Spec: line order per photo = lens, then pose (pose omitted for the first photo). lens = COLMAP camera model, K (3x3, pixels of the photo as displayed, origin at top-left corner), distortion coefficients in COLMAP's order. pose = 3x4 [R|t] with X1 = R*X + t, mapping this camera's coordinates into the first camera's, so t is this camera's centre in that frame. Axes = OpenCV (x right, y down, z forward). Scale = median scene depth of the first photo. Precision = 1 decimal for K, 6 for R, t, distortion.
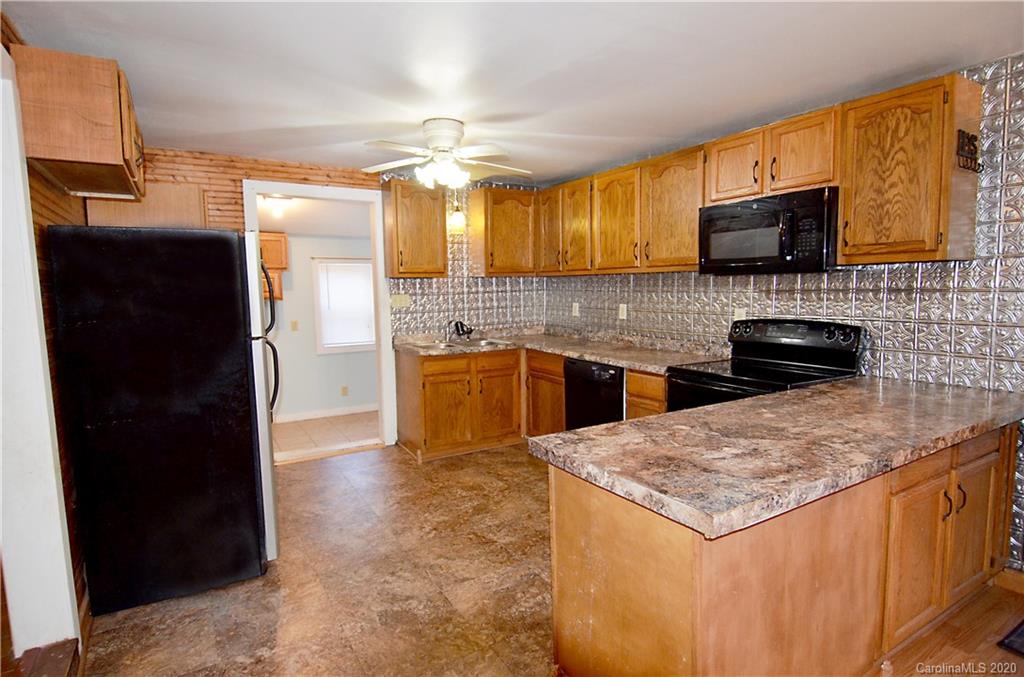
lens RADIAL K [[537.1, 0, 511.1], [0, 537.1, 339.5], [0, 0, 1]] dist [0.004661, -0.014343]
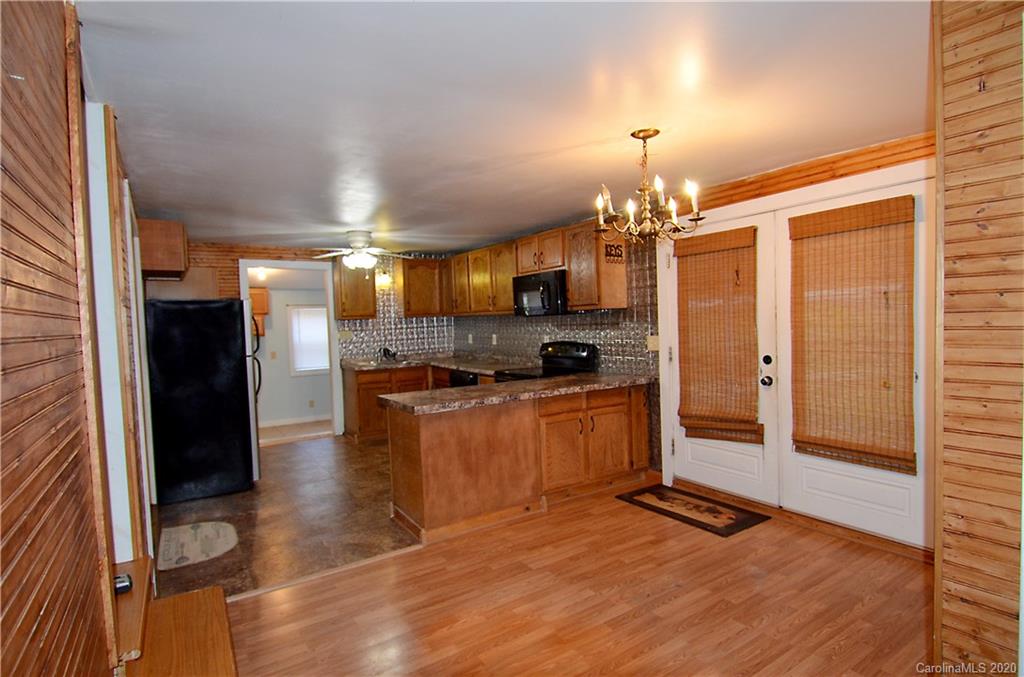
lens RADIAL K [[537.1, 0, 515.1], [0, 537.1, 339.0], [0, 0, 1]] dist [0.004661, -0.014343]
pose [[0.999300, -0.018246, 0.032659, 0.213592], [0.020253, 0.997857, -0.062215, 0.040617], [-0.031454, 0.062833, 0.997528, -0.490526]]
